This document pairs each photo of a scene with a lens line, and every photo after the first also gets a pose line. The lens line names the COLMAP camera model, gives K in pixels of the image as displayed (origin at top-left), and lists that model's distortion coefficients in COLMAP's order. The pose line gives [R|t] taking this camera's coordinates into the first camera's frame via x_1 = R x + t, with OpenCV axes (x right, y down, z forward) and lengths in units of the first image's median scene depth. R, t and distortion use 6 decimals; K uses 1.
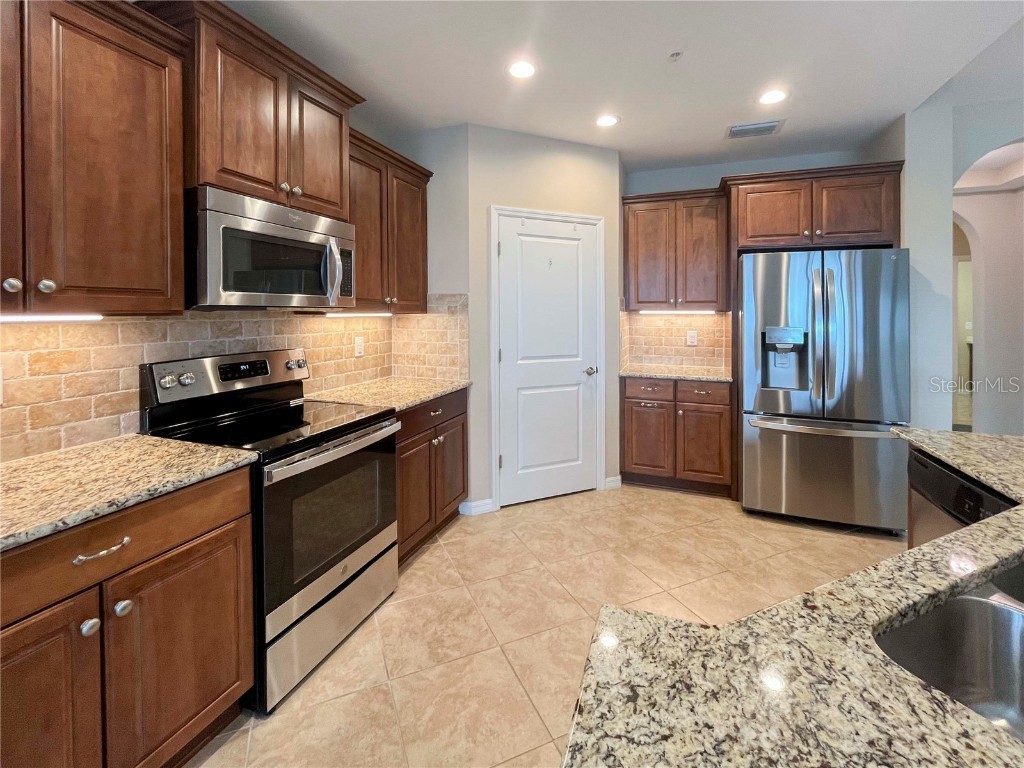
lens RADIAL K [[428.5, 0, 512.9], [0, 428.5, 304.5], [0, 0, 1]] dist [-0.003290, 0.000277]
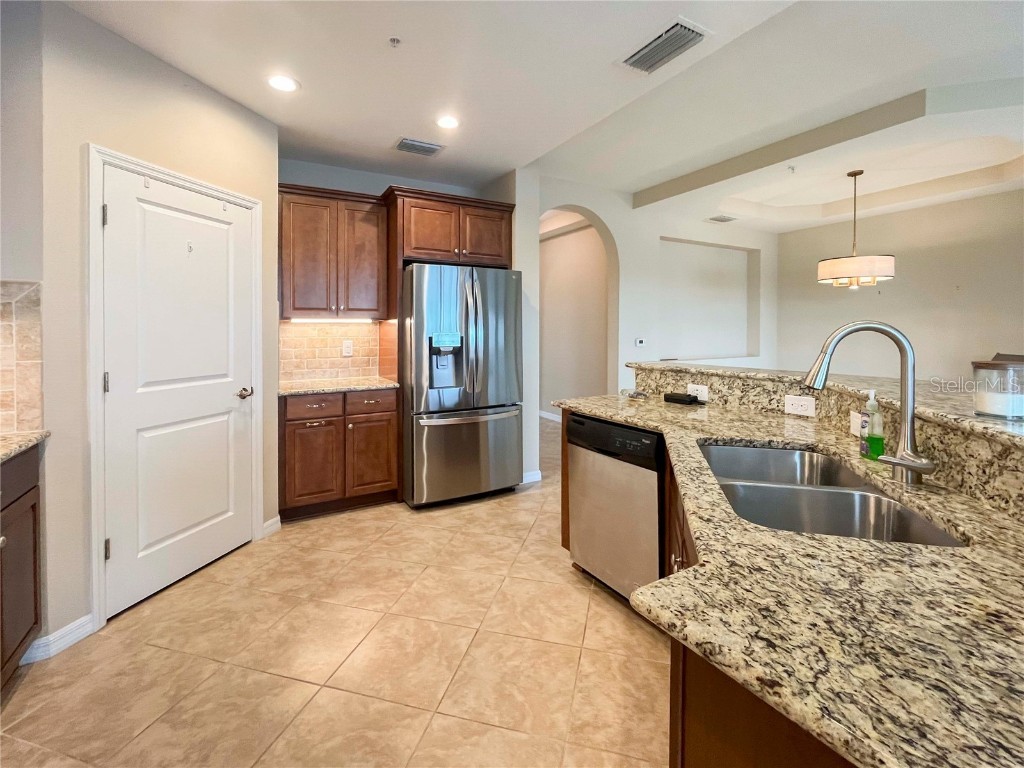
lens RADIAL K [[447.6, 0, 493.1], [0, 447.6, 322.9], [0, 0, 1]] dist [-0.002525, -0.000390]
pose [[0.658321, 0.004443, 0.752724, -0.148802], [-0.005032, 0.999986, -0.001501, 0.027209], [-0.752721, -0.002799, 0.658334, 0.126976]]
